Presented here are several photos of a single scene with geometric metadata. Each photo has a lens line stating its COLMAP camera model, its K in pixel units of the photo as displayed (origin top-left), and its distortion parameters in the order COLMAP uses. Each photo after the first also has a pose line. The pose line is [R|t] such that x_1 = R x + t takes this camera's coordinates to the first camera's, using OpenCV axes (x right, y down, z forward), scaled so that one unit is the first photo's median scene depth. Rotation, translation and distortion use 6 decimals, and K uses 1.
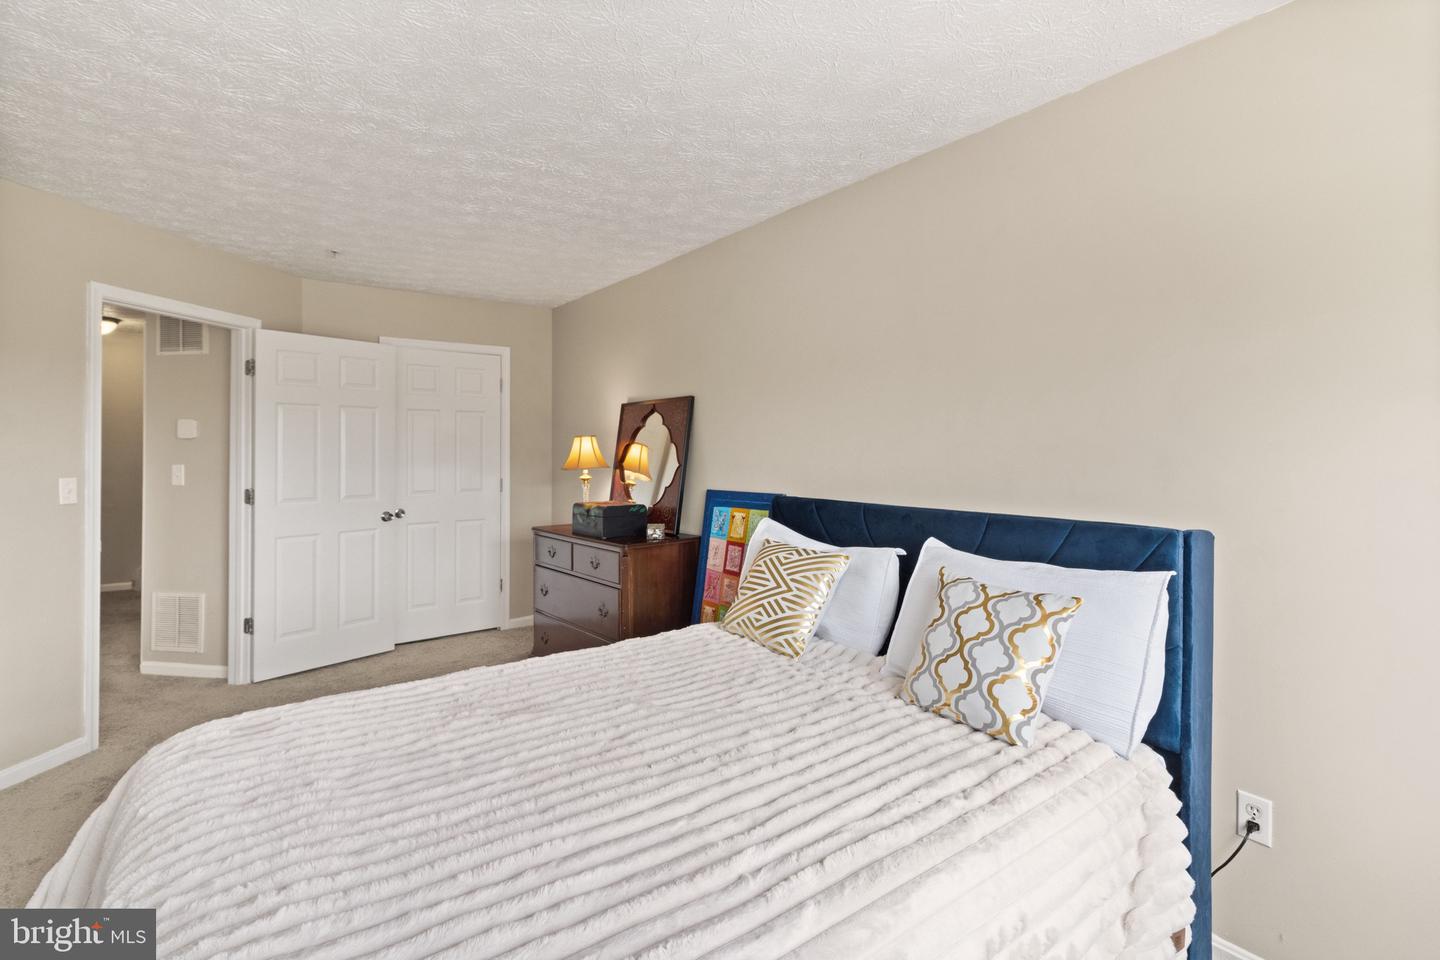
lens RADIAL K [[677.6, 0, 717.1], [0, 677.6, 449.3], [0, 0, 1]] dist [0.000039, -0.000275]
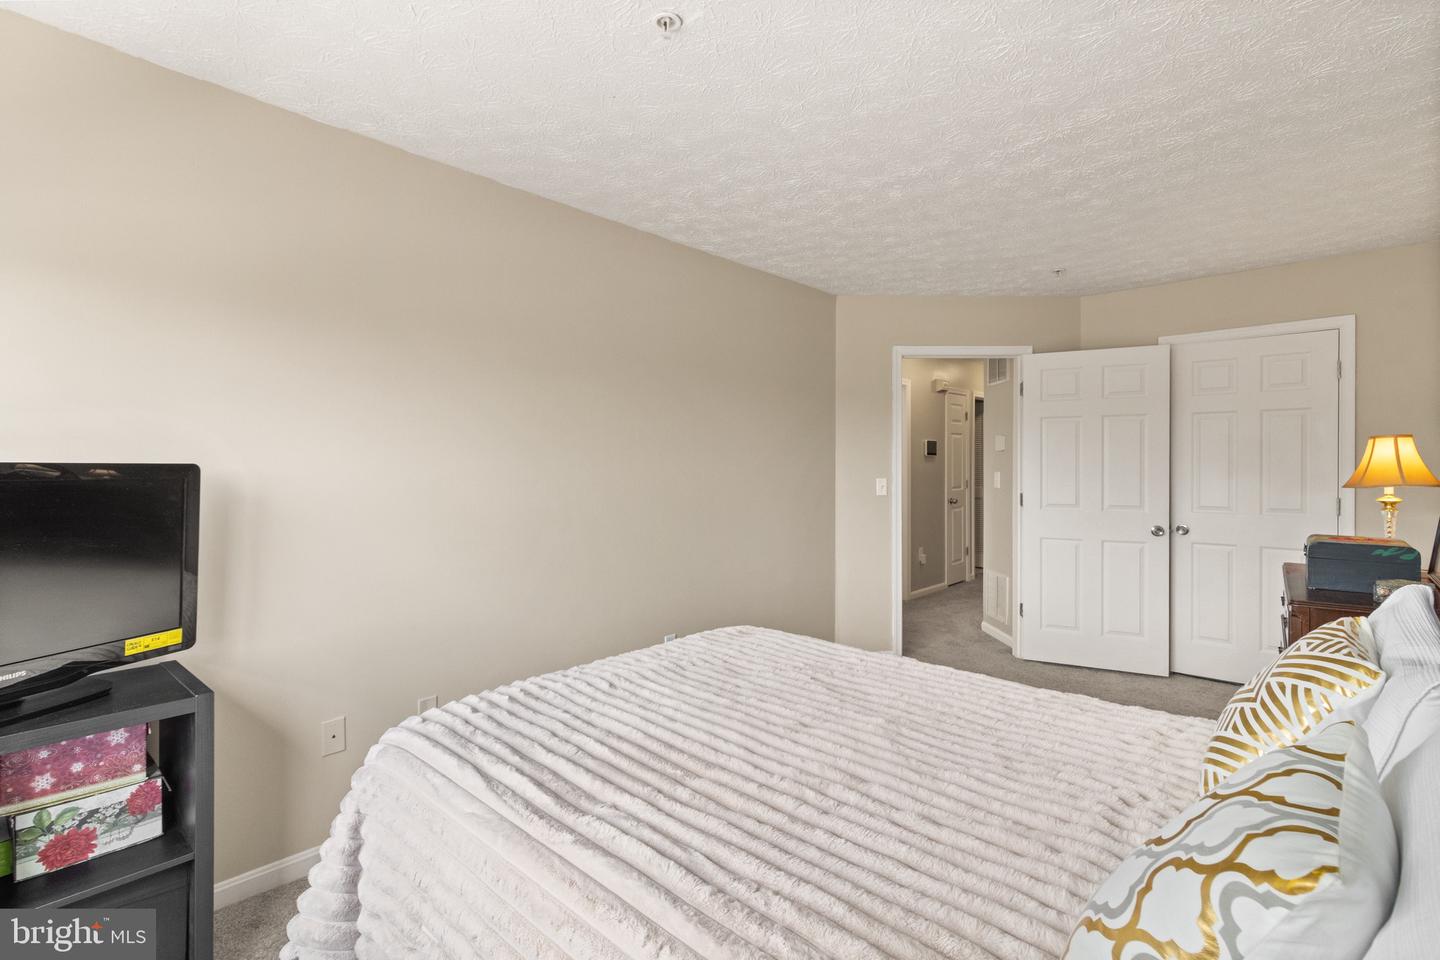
lens RADIAL K [[673.2, 0, 714.1], [0, 673.2, 465.5], [0, 0, 1]] dist [-0.001395, -0.000277]
pose [[0.178451, 0.002916, -0.983944, 0.441013], [0.002927, 0.999990, 0.003494, 0.006655], [0.983944, -0.003504, 0.178441, 0.340843]]
